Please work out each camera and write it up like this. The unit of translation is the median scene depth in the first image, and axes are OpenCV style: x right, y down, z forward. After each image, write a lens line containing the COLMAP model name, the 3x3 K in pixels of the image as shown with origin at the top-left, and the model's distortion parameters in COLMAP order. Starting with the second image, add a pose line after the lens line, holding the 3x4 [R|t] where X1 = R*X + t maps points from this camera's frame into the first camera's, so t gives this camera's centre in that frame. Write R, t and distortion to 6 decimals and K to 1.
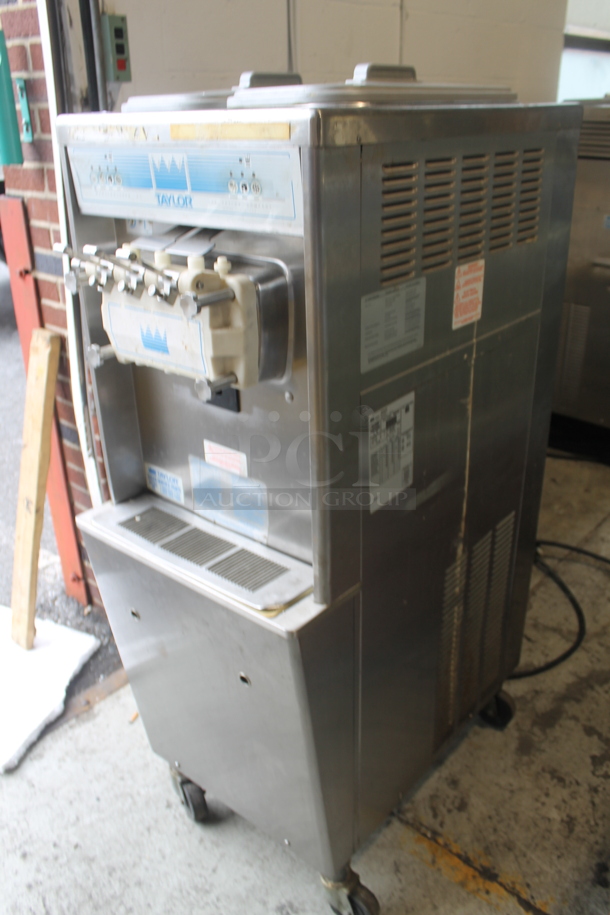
lens RADIAL K [[778.6, 0, 305.0], [0, 778.6, 457.5], [0, 0, 1]] dist [-0.168513, 0.146206]
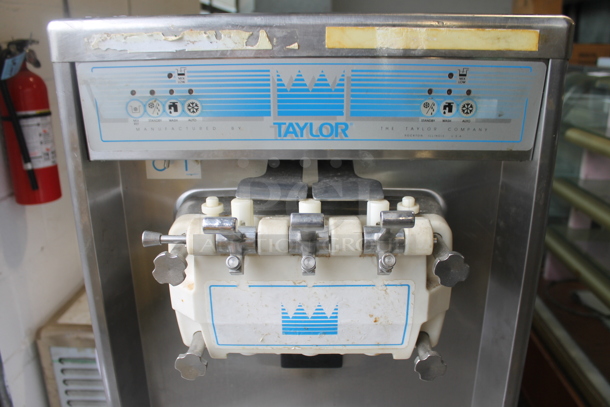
lens RADIAL K [[519.1, 0, 305.0], [0, 519.1, 203.5], [0, 0, 1]] dist [-0.168513, 0.146206]
pose [[0.776309, -0.170044, 0.606984, -0.345334], [0.257244, 0.964556, -0.058790, -0.168651], [-0.575473, 0.201782, 0.792537, 0.435256]]
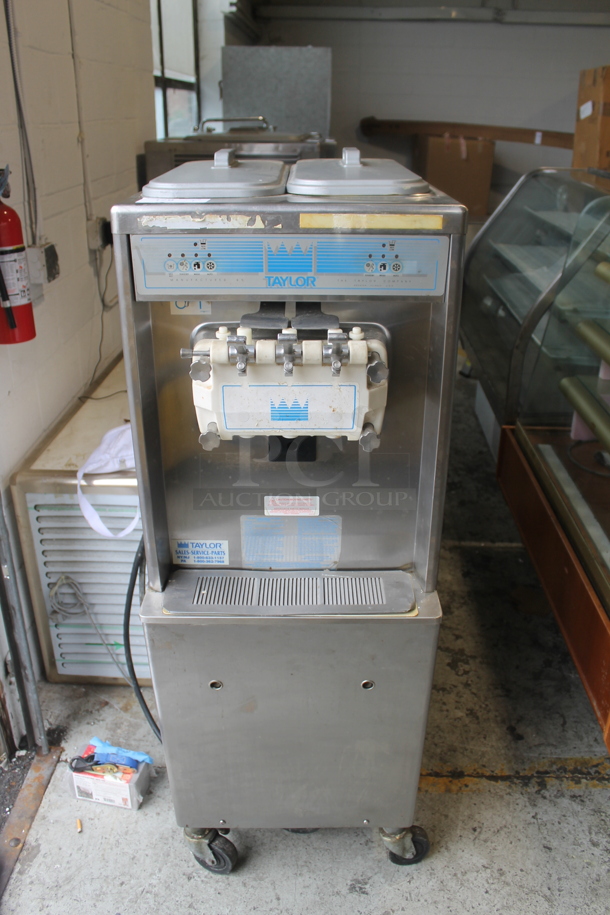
lens RADIAL K [[773.5, 0, 309.0], [0, 773.5, 458.6], [0, 0, 1]] dist [-0.144807, 0.115623]
pose [[0.764744, -0.246397, 0.595362, -0.609922], [0.254343, 0.964399, 0.072422, -0.115676], [-0.592011, 0.096041, 0.800187, 0.089319]]
